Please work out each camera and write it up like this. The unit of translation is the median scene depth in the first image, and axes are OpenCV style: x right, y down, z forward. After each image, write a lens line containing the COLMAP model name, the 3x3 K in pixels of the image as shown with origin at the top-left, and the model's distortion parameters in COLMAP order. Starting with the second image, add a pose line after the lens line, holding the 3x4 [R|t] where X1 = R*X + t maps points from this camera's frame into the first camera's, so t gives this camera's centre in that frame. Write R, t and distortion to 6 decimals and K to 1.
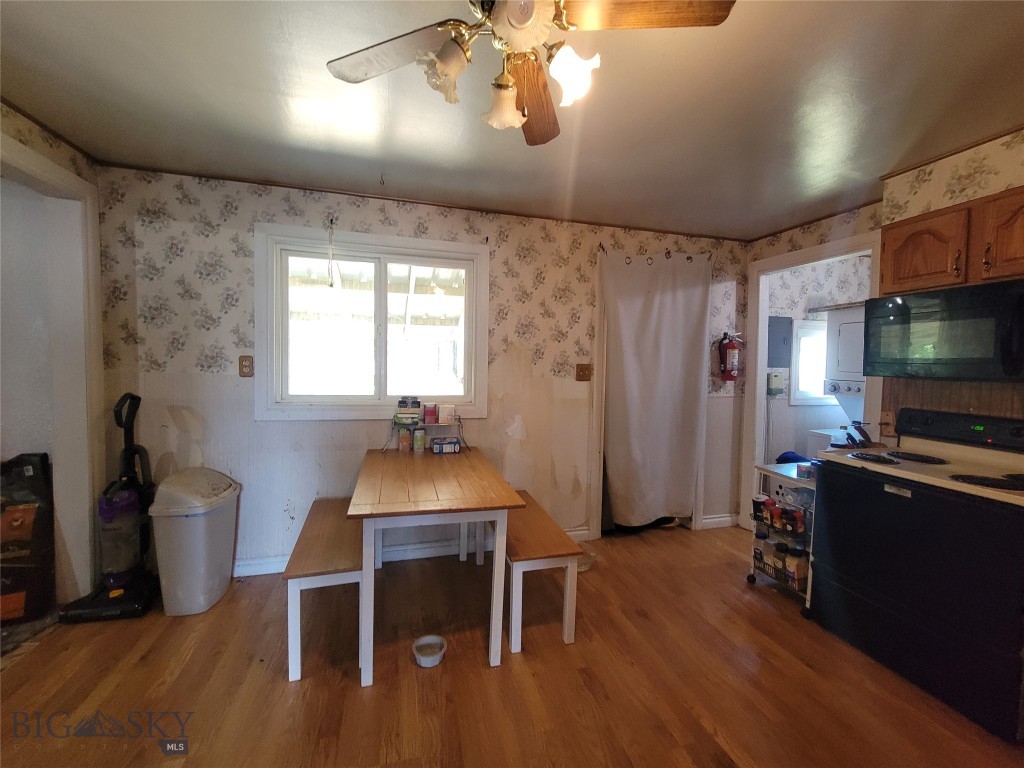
lens RADIAL K [[423.0, 0, 514.4], [0, 423.0, 384.8], [0, 0, 1]] dist [-0.002515, 0.000573]
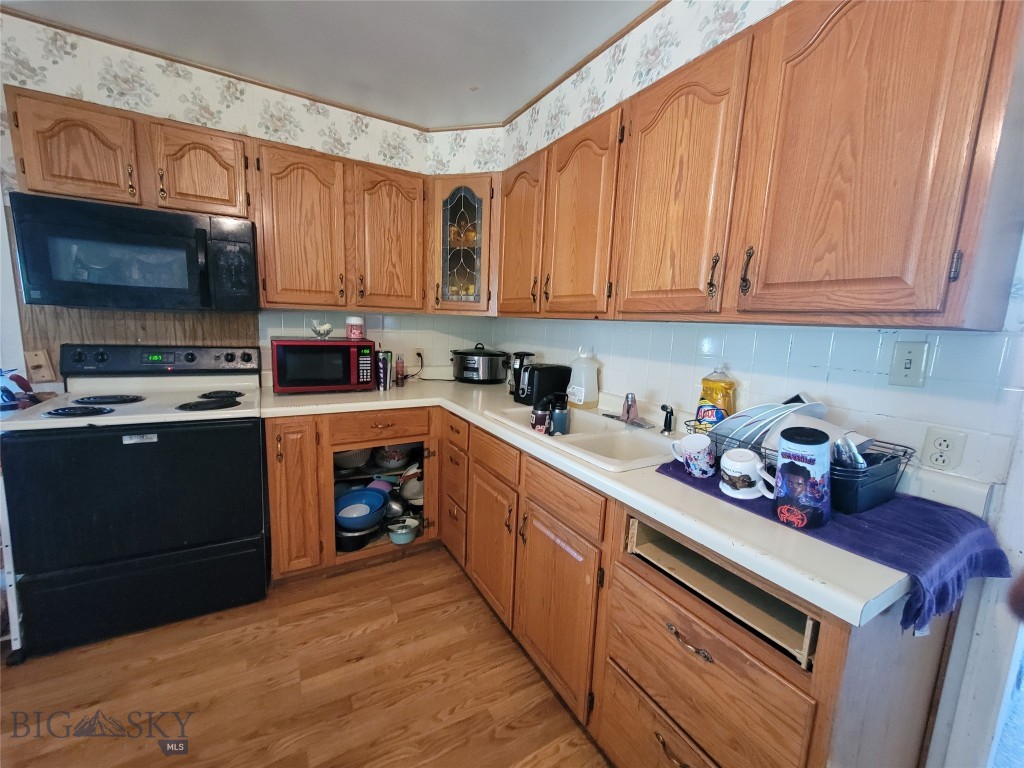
lens RADIAL K [[423.0, 0, 514.4], [0, 423.0, 384.8], [0, 0, 1]] dist [-0.002515, 0.000573]
pose [[-0.260632, -0.171688, 0.950050, -0.099411], [-0.000516, 0.984085, 0.177697, -0.014661], [-0.965438, 0.045823, -0.256573, 0.427744]]
